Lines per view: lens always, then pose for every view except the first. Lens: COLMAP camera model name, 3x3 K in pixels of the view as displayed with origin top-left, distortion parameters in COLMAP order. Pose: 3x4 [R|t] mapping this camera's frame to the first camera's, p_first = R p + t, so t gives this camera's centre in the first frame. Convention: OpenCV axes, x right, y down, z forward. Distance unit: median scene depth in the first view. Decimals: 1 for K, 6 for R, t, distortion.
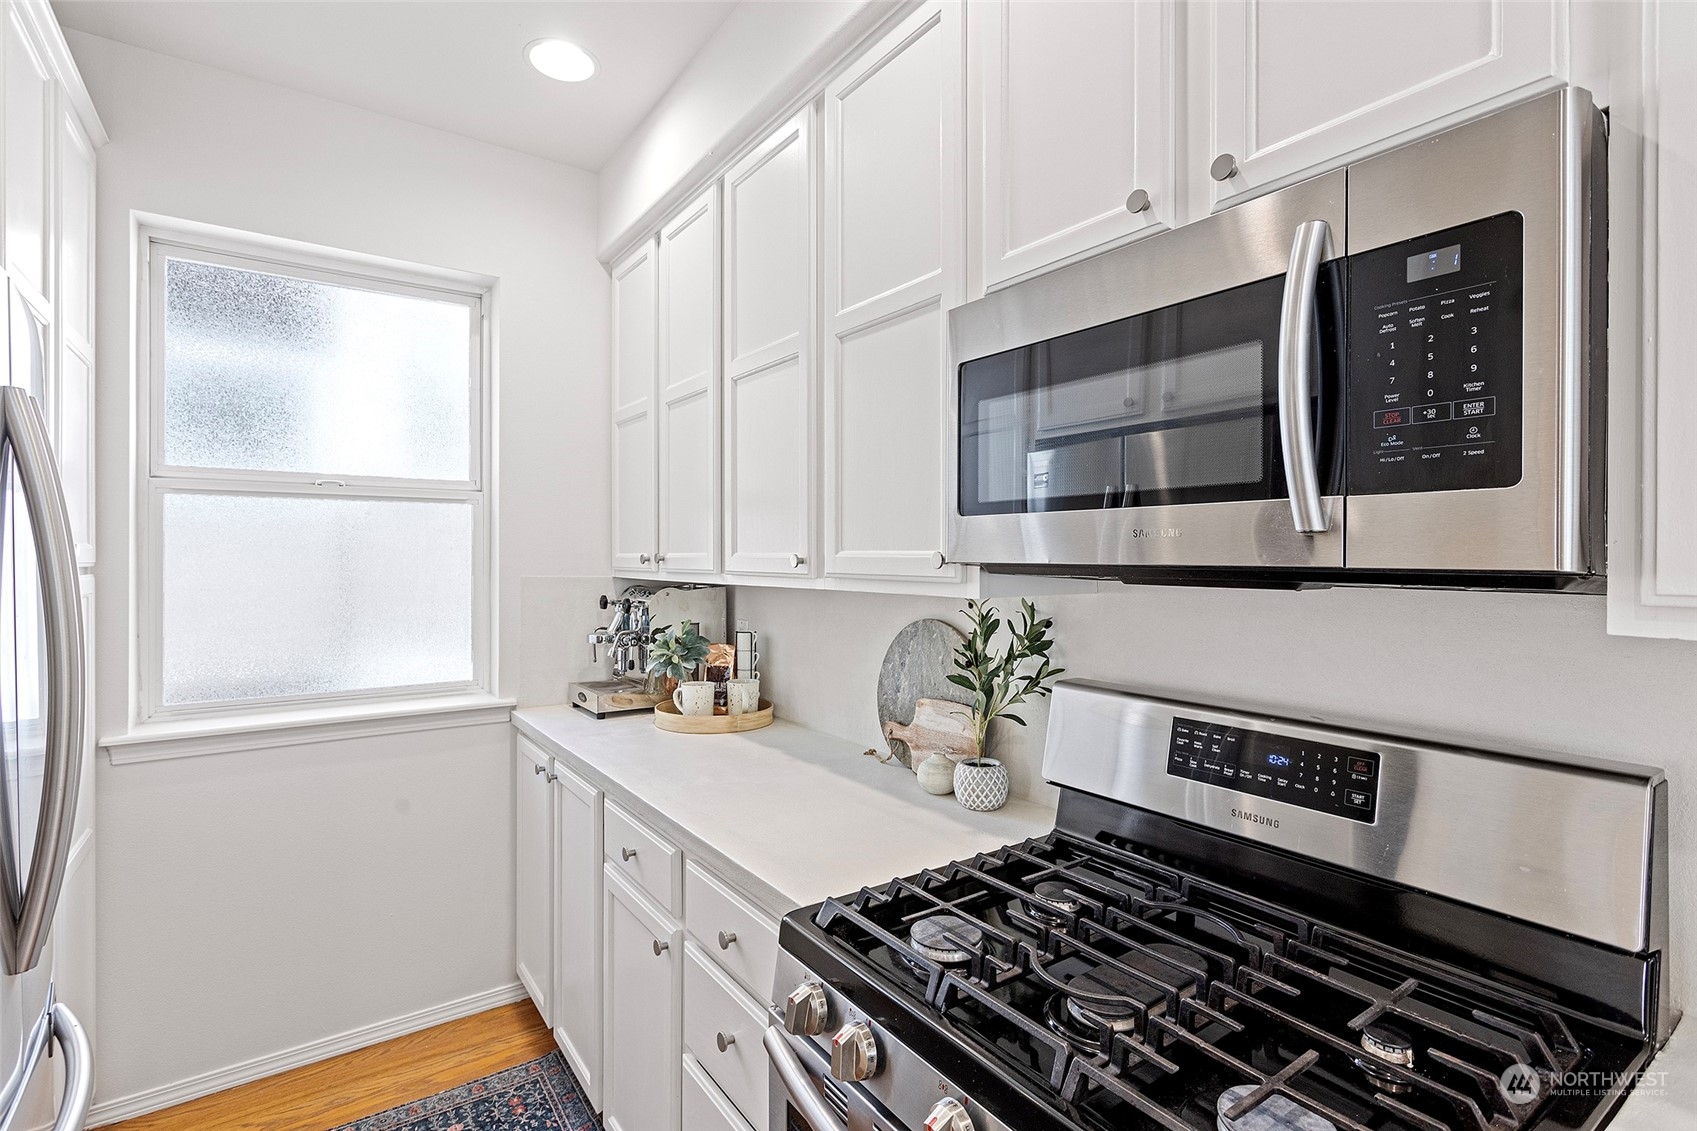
lens RADIAL K [[806.1, 0, 844.7], [0, 806.1, 562.7], [0, 0, 1]] dist [0.001106, 0.000248]
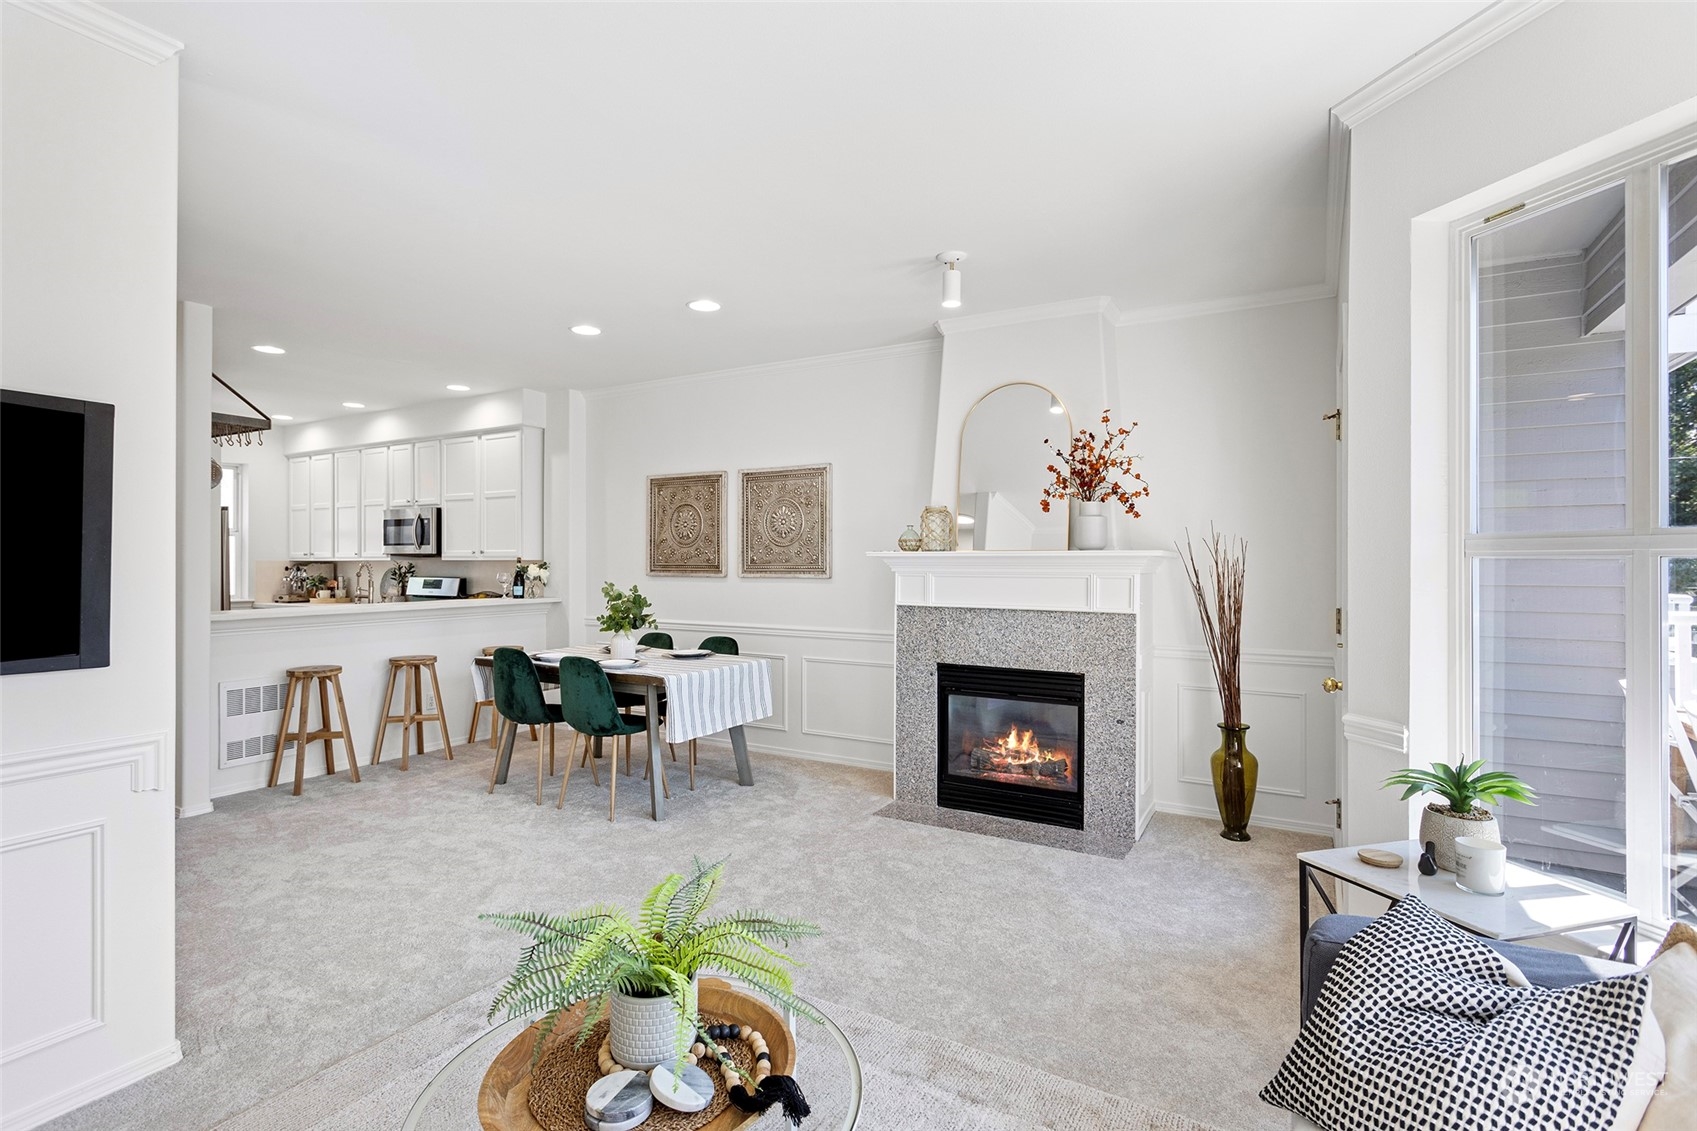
lens RADIAL K [[806.1, 0, 844.7], [0, 806.1, 562.7], [0, 0, 1]] dist [0.001106, 0.000248]
pose [[0.907113, -0.001376, 0.420885, 0.421628], [0.003418, 0.999986, -0.004098, 0.059933], [-0.420873, 0.005156, 0.907105, -3.380001]]
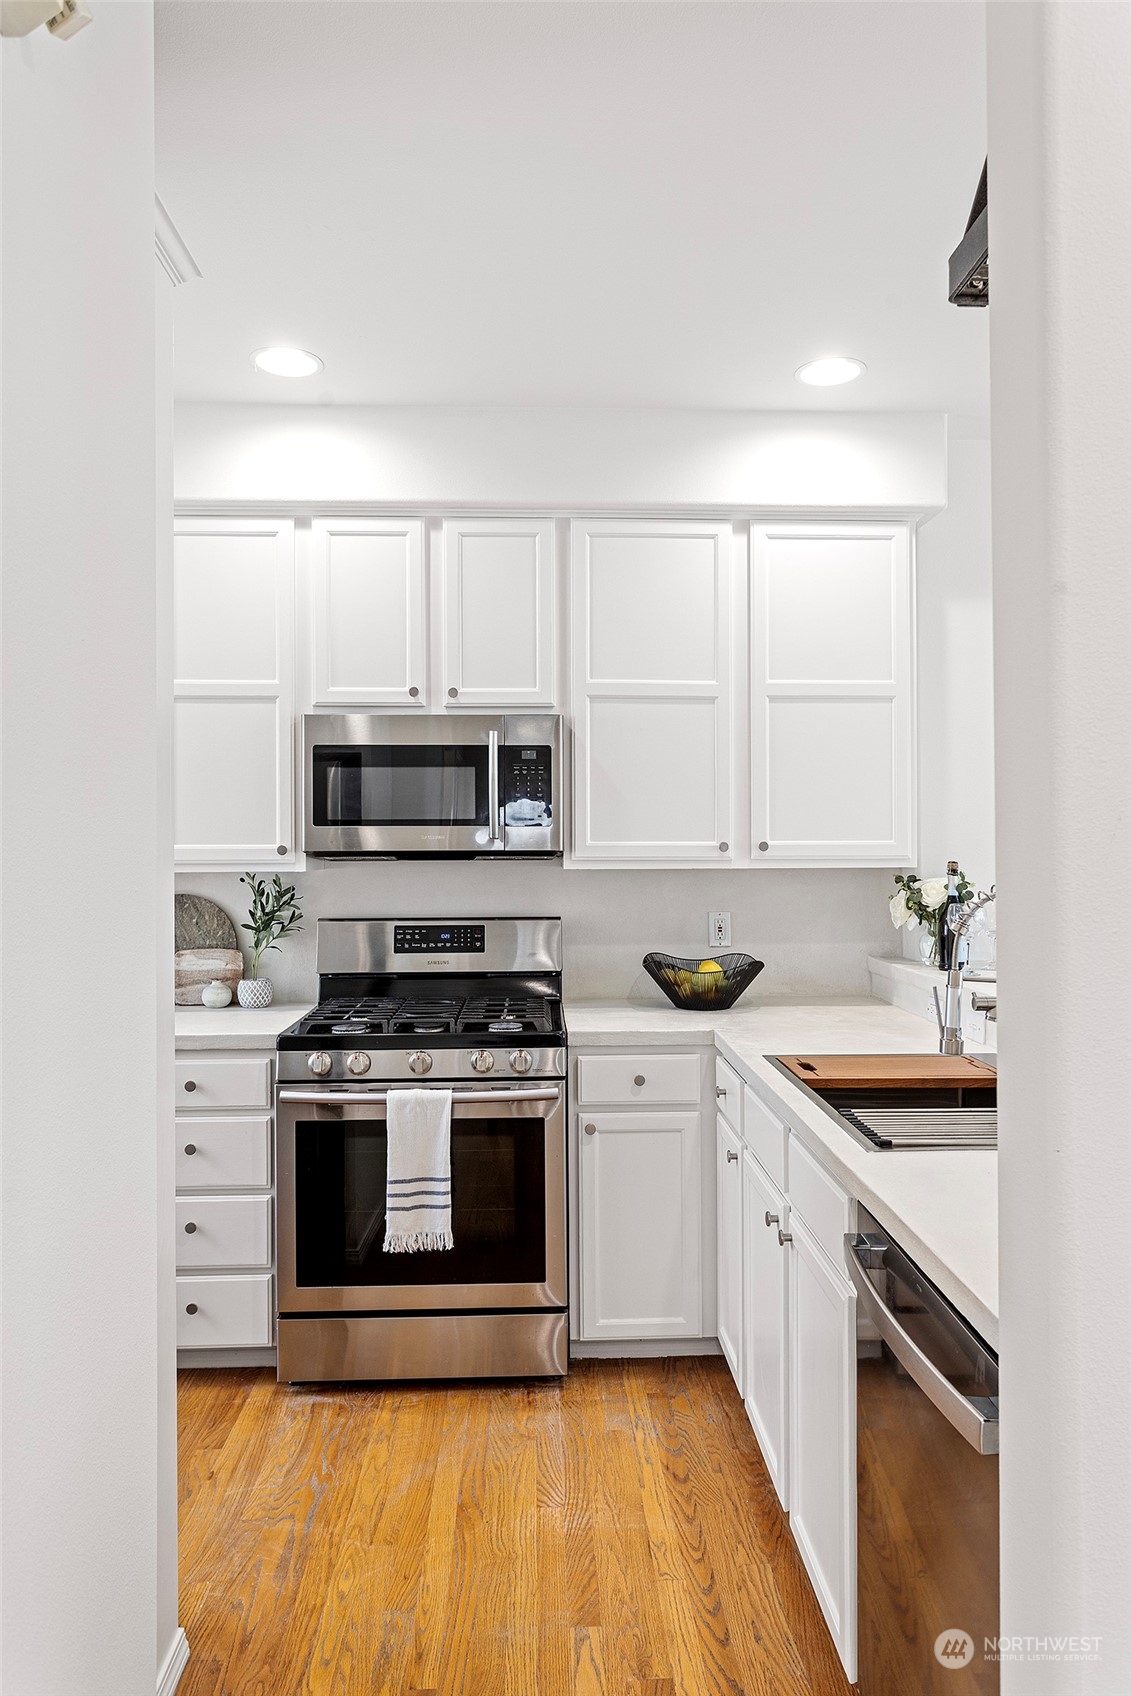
lens RADIAL K [[1042.7, 0, 565.5], [0, 1042.7, 848.0], [0, 0, 1]] dist [-0.002820, -0.000005]
pose [[0.538484, -0.005349, 0.842619, -0.936364], [0.012028, 0.999927, -0.001339, 0.001307], [-0.842550, 0.010856, 0.538509, -0.468283]]
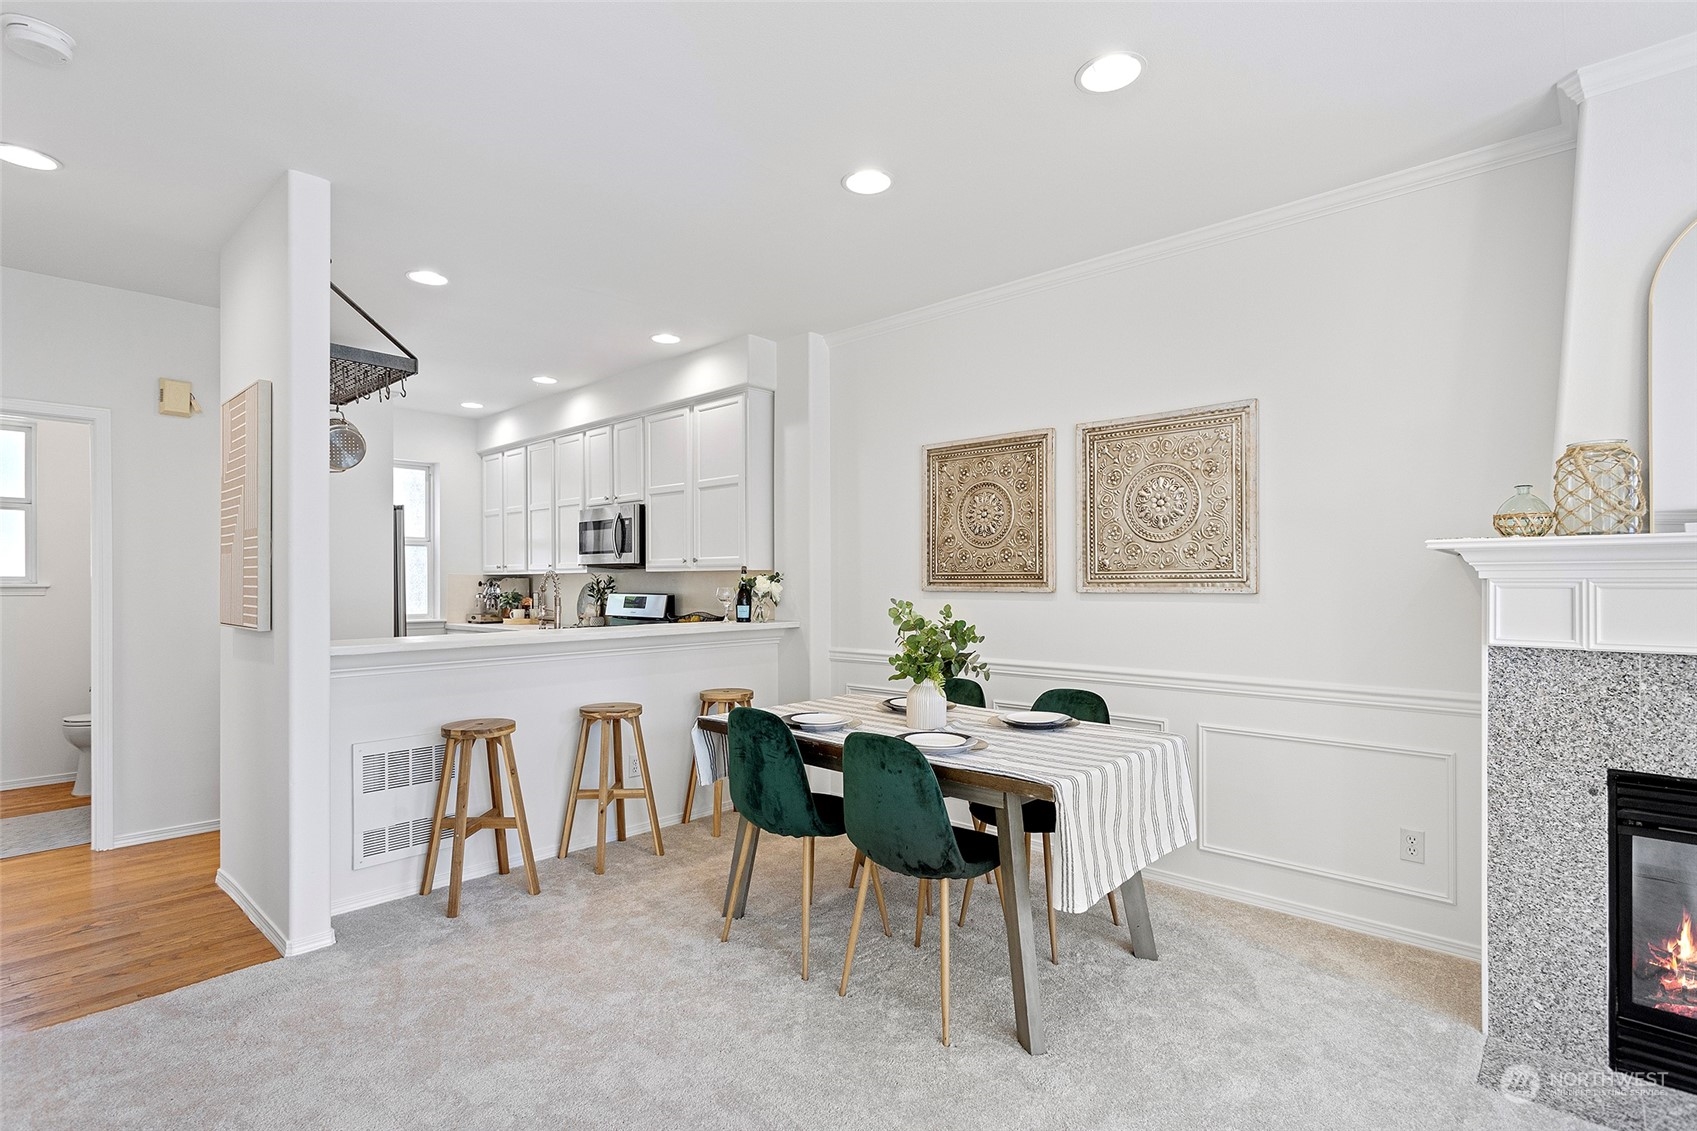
lens RADIAL K [[816.0, 0, 842.2], [0, 816.0, 583.5], [0, 0, 1]] dist [0.000264, 0.000636]
pose [[0.977541, -0.004956, 0.210686, 0.377867], [0.005702, 0.999979, -0.002935, 0.079407], [-0.210667, 0.004071, 0.977549, -2.370049]]
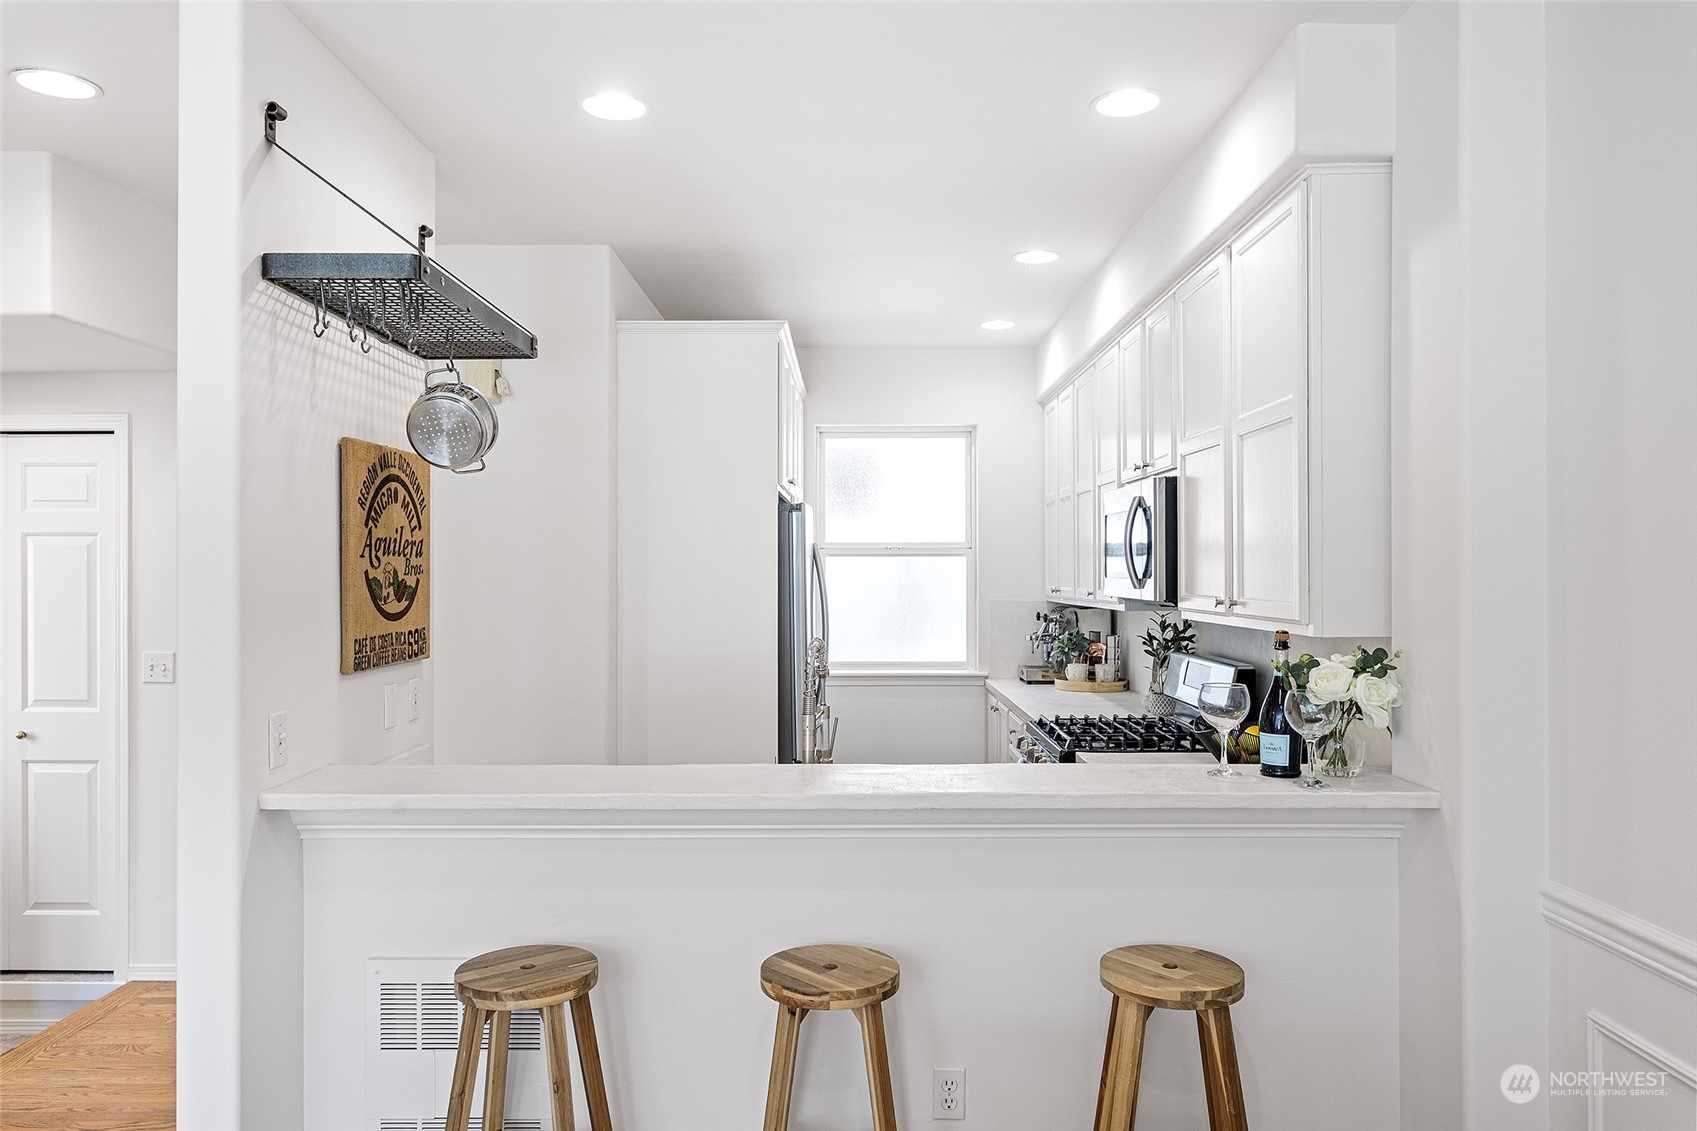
lens RADIAL K [[1154.3, 0, 838.1], [0, 1154.3, 569.1], [0, 0, 1]] dist [0.000424, 0.000360]
pose [[0.811802, -0.005199, -0.583909, 0.914705], [-0.000694, 0.999951, -0.009867, -0.027502], [0.583932, 0.008415, 0.811759, -1.396596]]
